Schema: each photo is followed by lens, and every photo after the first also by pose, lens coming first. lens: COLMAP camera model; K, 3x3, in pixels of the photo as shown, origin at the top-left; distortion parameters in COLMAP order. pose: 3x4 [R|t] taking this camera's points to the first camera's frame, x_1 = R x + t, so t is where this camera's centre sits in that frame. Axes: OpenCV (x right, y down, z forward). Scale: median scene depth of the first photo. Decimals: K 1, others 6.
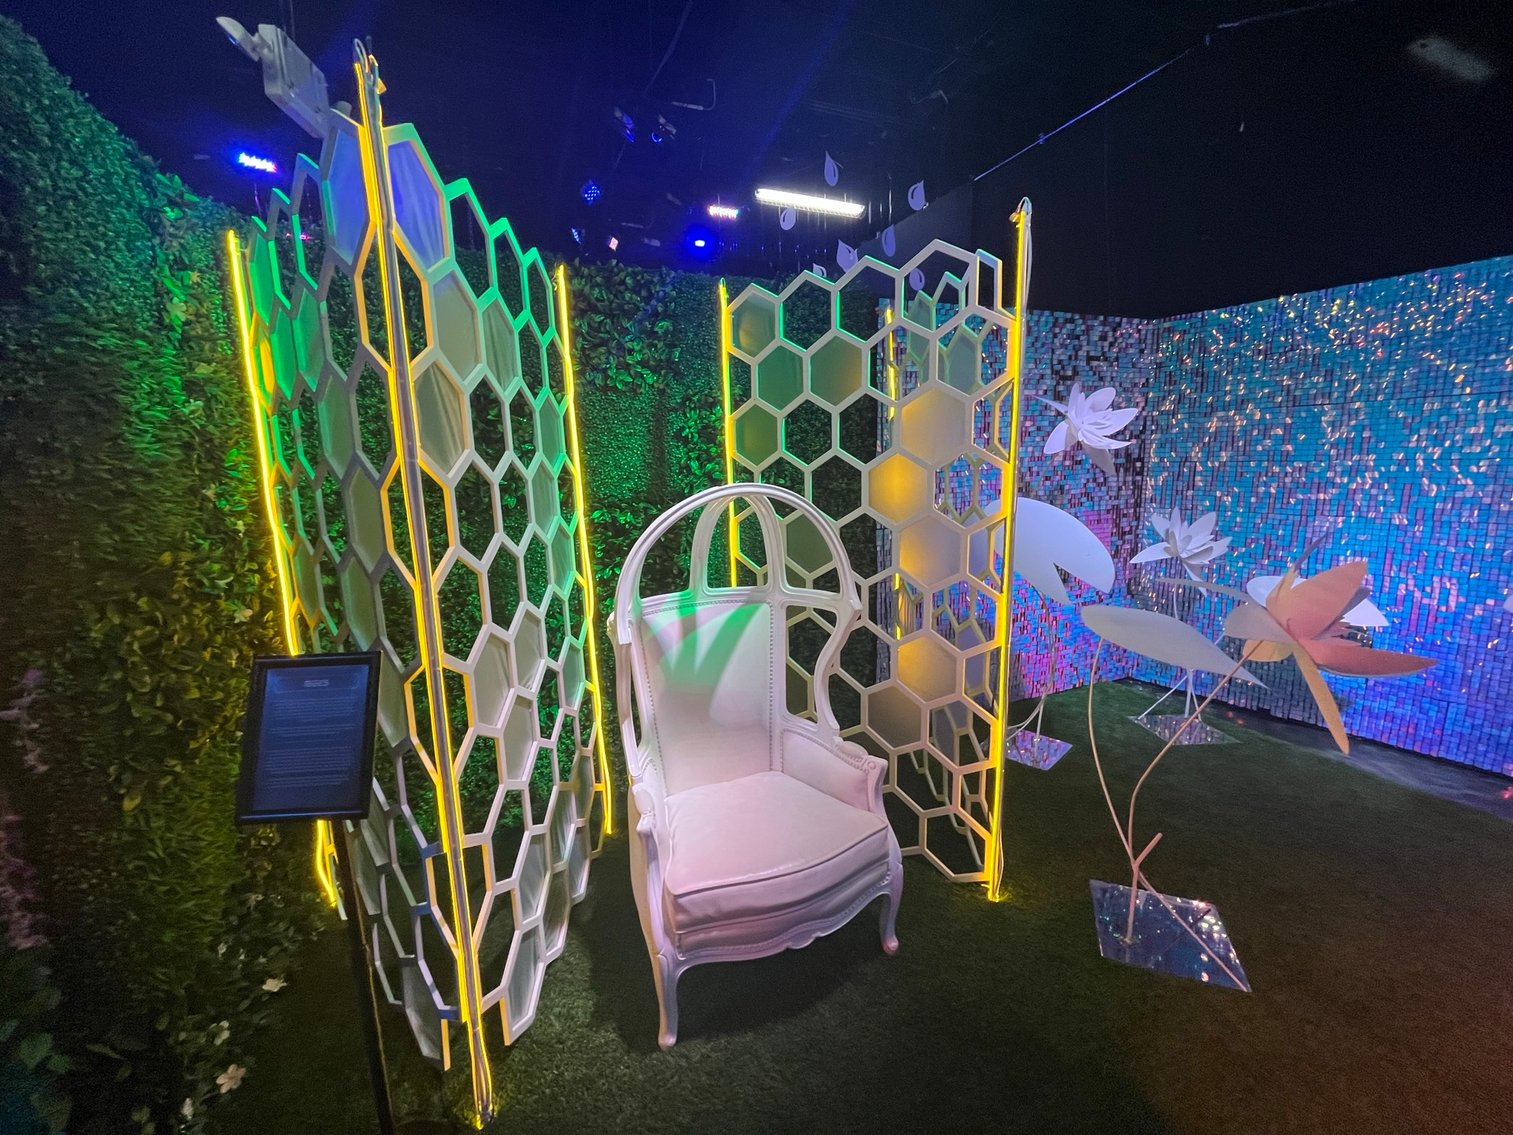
lens RADIAL K [[613.4, 0, 757.2], [0, 613.4, 567.8], [0, 0, 1]] dist [-0.003247, 0.000379]
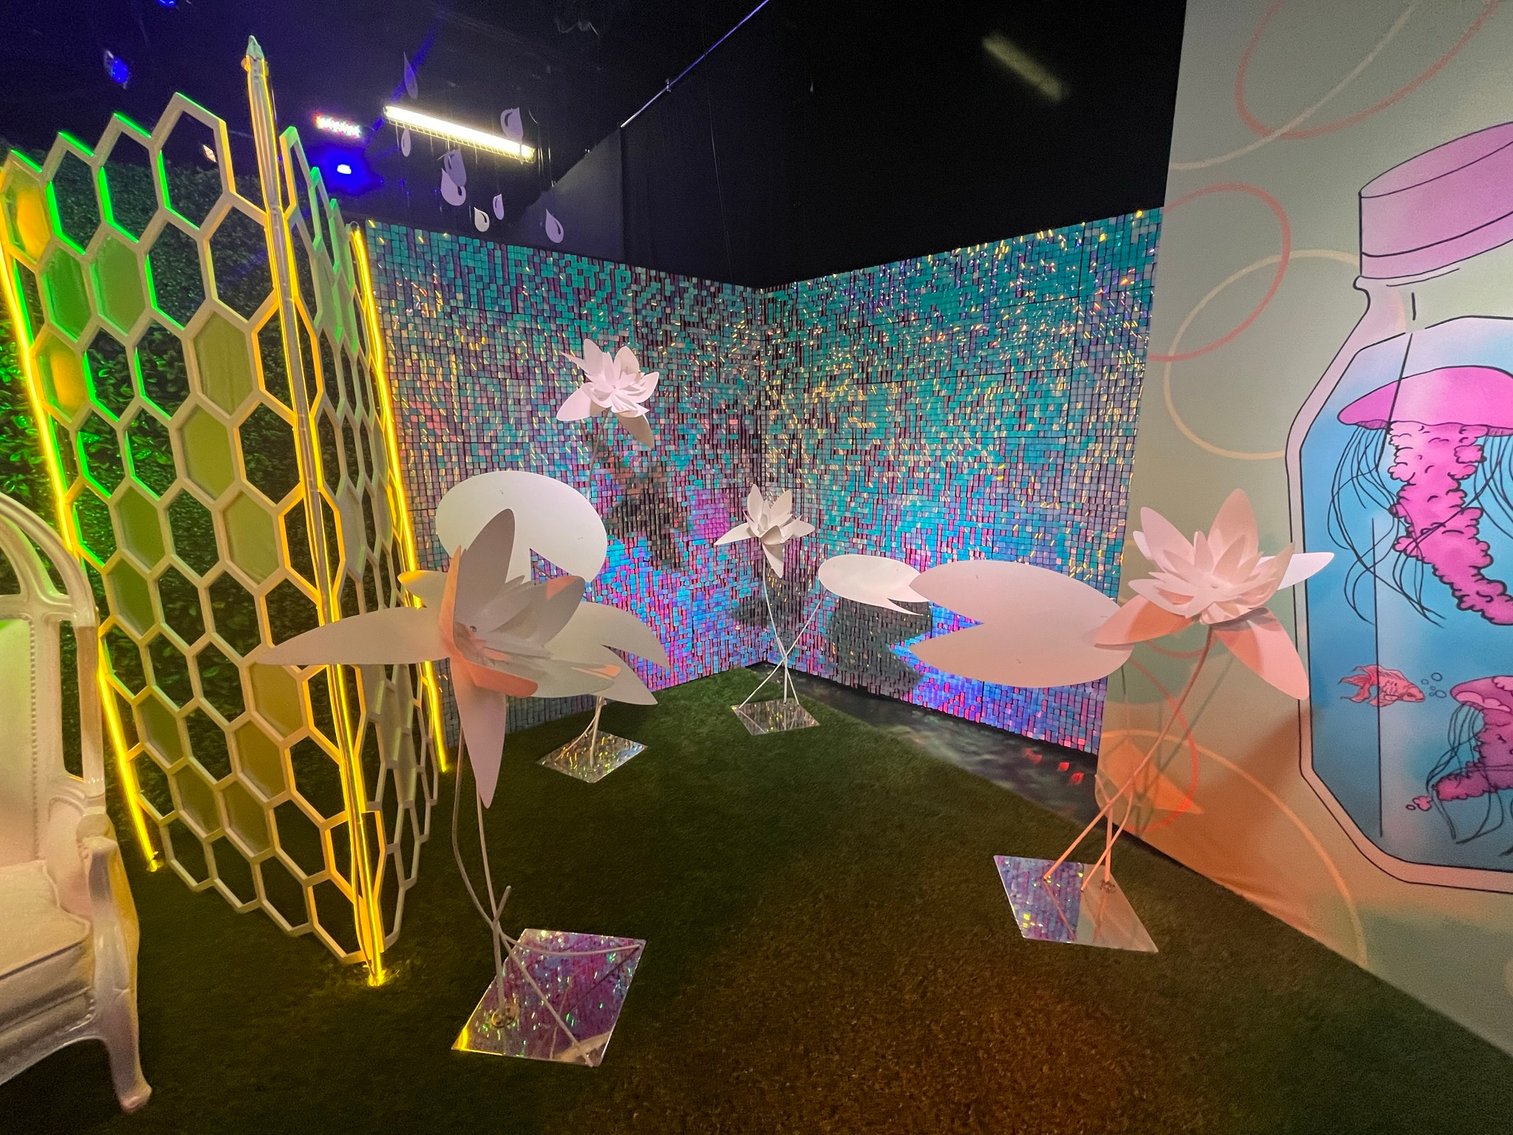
lens RADIAL K [[613.4, 0, 756.5], [0, 613.4, 567.4], [0, 0, 1]] dist [-0.003247, 0.000379]
pose [[0.962440, -0.032288, 0.269569, 0.394377], [0.025682, 0.999278, 0.028000, 0.001686], [-0.270279, -0.020026, 0.962574, 0.076955]]
